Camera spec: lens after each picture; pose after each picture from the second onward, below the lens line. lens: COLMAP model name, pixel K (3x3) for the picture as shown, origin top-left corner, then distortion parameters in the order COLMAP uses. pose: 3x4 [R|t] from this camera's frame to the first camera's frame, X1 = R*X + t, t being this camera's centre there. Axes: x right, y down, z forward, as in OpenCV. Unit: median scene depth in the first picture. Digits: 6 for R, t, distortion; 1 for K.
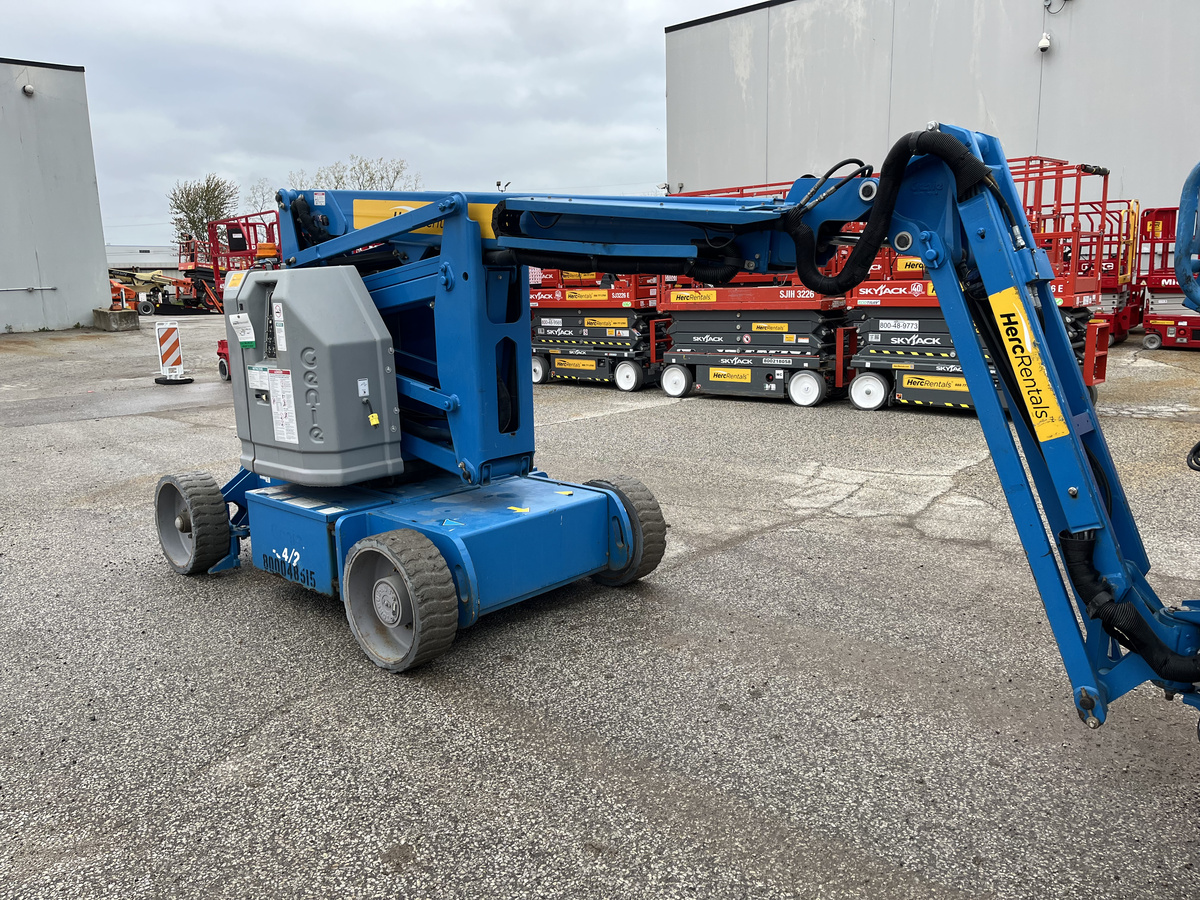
lens RADIAL K [[904.8, 0, 588.9], [0, 904.8, 445.6], [0, 0, 1]] dist [0.079429, -0.108360]
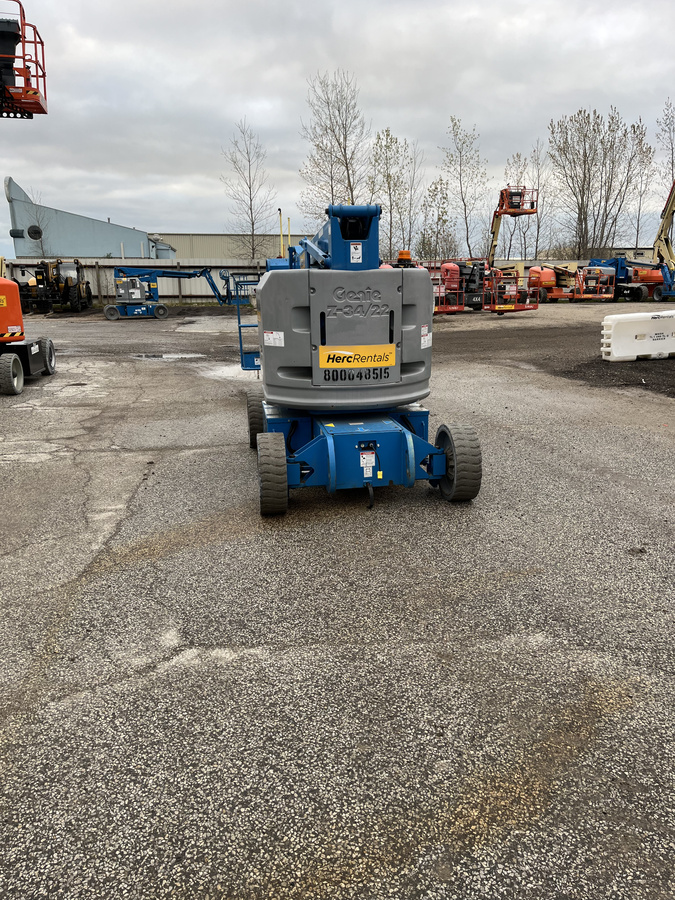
lens RADIAL K [[679.1, 0, 337.5], [0, 679.1, 450.0], [0, 0, 1]] dist [0.082516, -0.107859]
pose [[-0.798331, -0.117599, 0.590625, -0.438256], [0.139476, 0.917976, 0.371304, -0.161076], [-0.585845, 0.378802, -0.716446, 0.900981]]
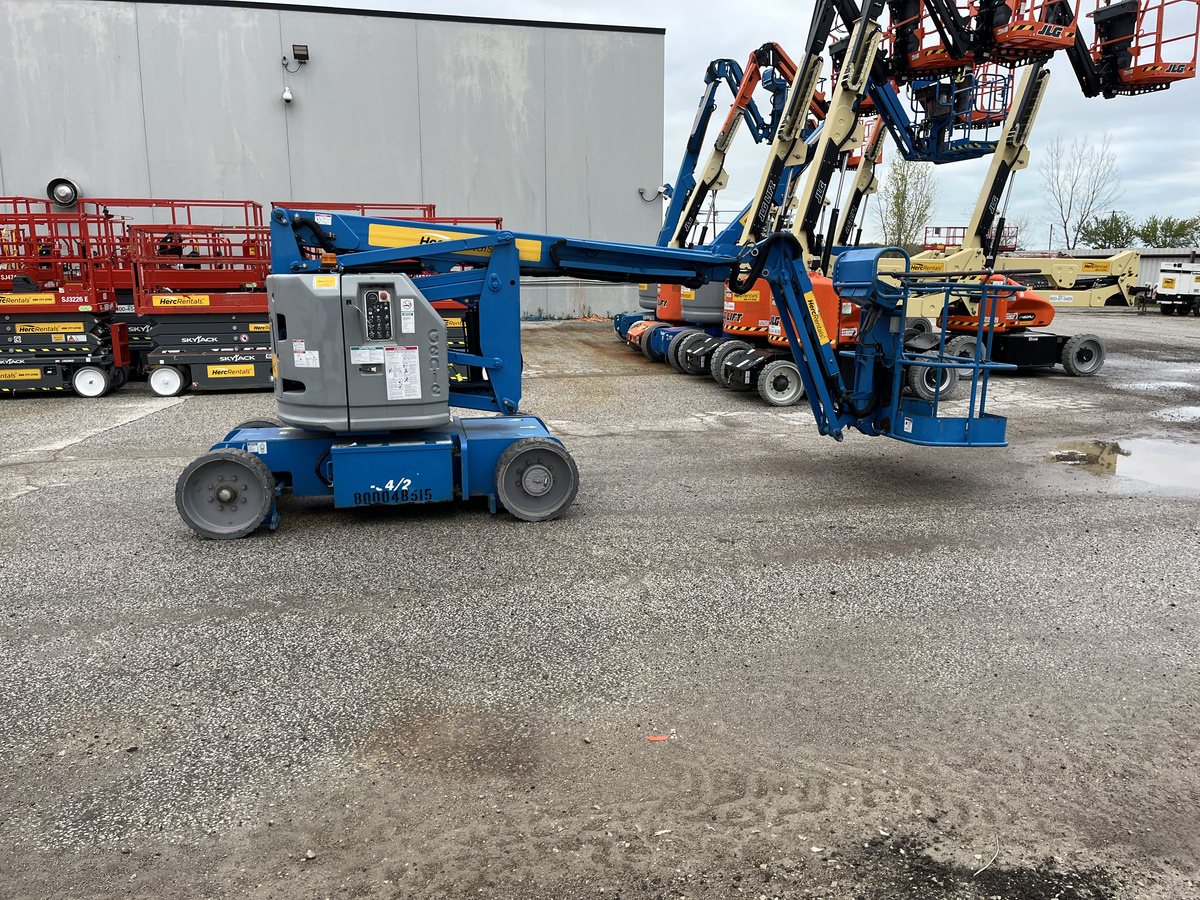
lens RADIAL K [[905.4, 0, 600.0], [0, 905.4, 450.0], [0, 0, 1]] dist [0.082516, -0.107859]
pose [[0.576471, -0.130035, 0.806705, -0.542150], [0.137035, 0.988659, 0.061440, 0.011957], [-0.805545, 0.075128, 0.587752, -0.021102]]
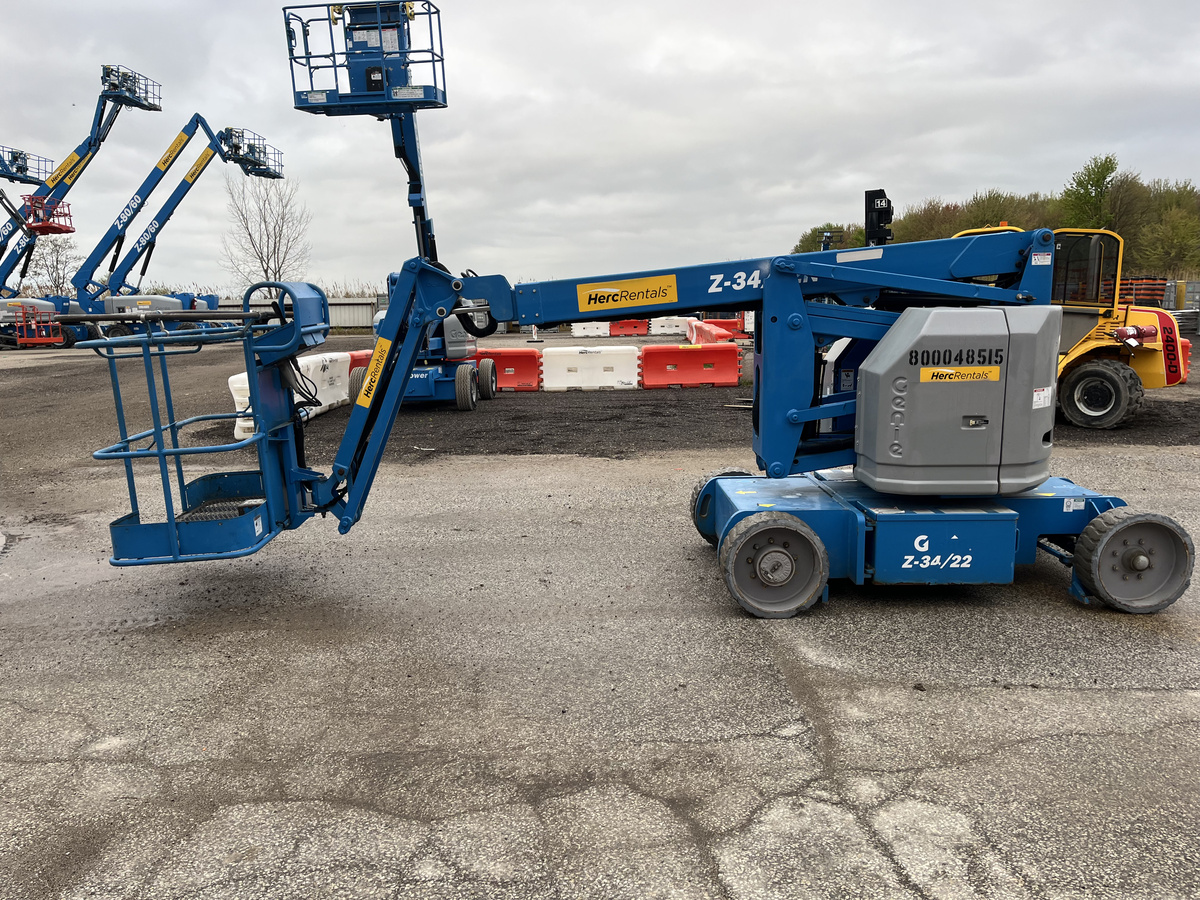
lens RADIAL K [[905.4, 0, 600.0], [0, 905.4, 450.0], [0, 0, 1]] dist [0.082516, -0.107859]
pose [[-0.709833, 0.146808, -0.688901, 0.406029], [-0.098963, 0.947551, 0.303897, -0.153689], [0.697383, 0.283892, -0.658075, 0.705400]]
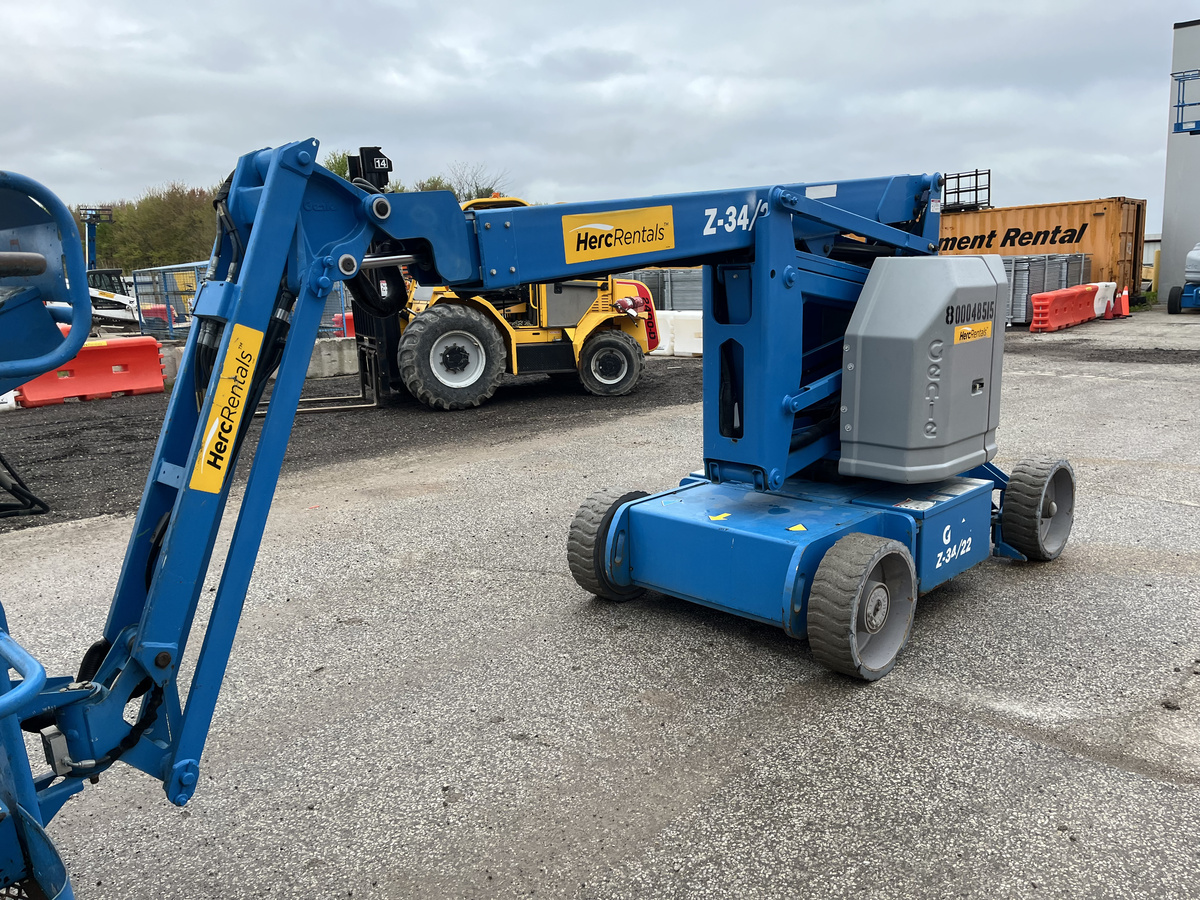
lens RADIAL K [[900.1, 0, 600.0], [0, 900.1, 450.0], [0, 0, 1]] dist [0.050714, -0.102425]
pose [[-0.010981, 0.215641, -0.976411, 0.347959], [-0.152239, 0.964726, 0.214773, -0.075778], [0.988283, 0.151006, 0.022235, 0.345633]]
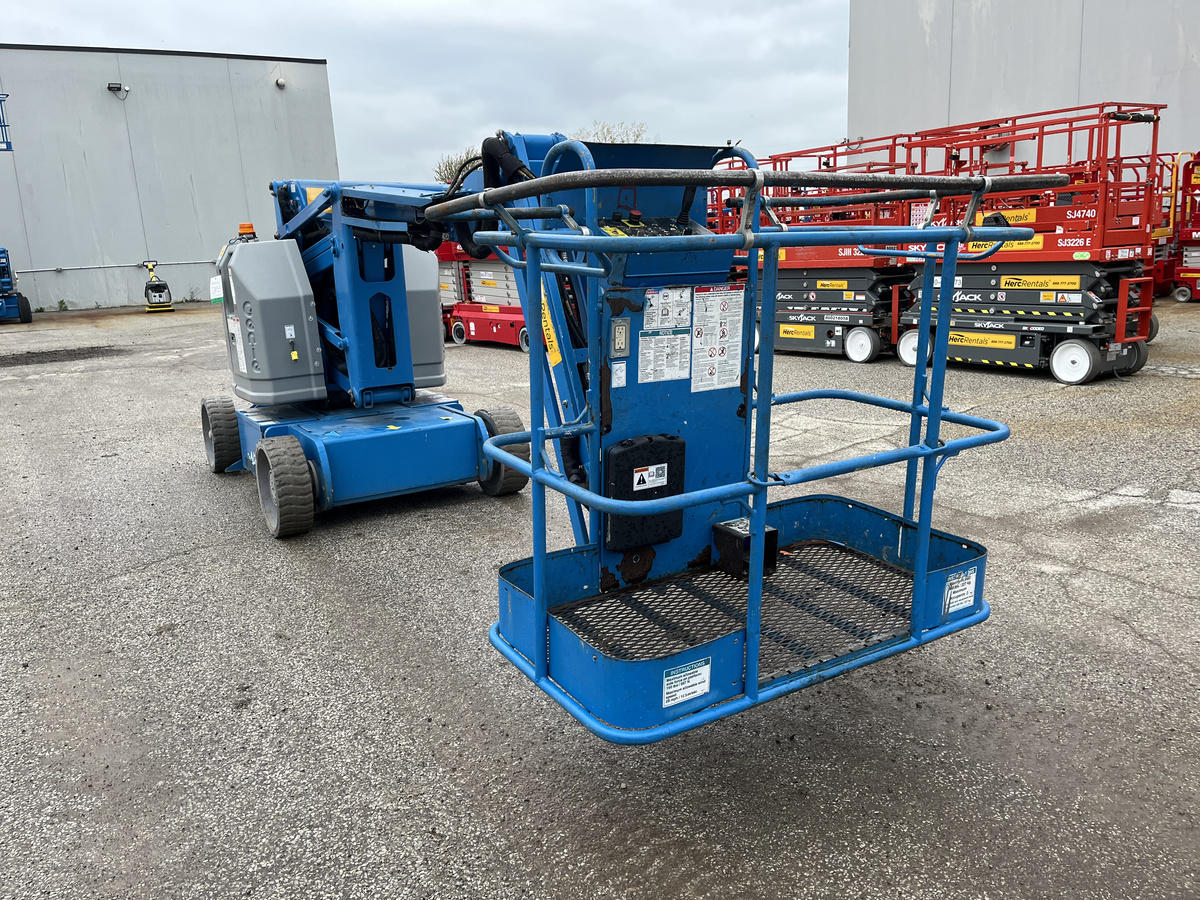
lens RADIAL K [[908.3, 0, 586.1], [0, 908.3, 447.8], [0, 0, 1]] dist [0.033041, -0.001126]
pose [[0.963589, 0.039474, -0.264457, 0.219138], [-0.027823, 0.998476, 0.047657, 0.012446], [0.265935, -0.038564, 0.963219, -0.073258]]
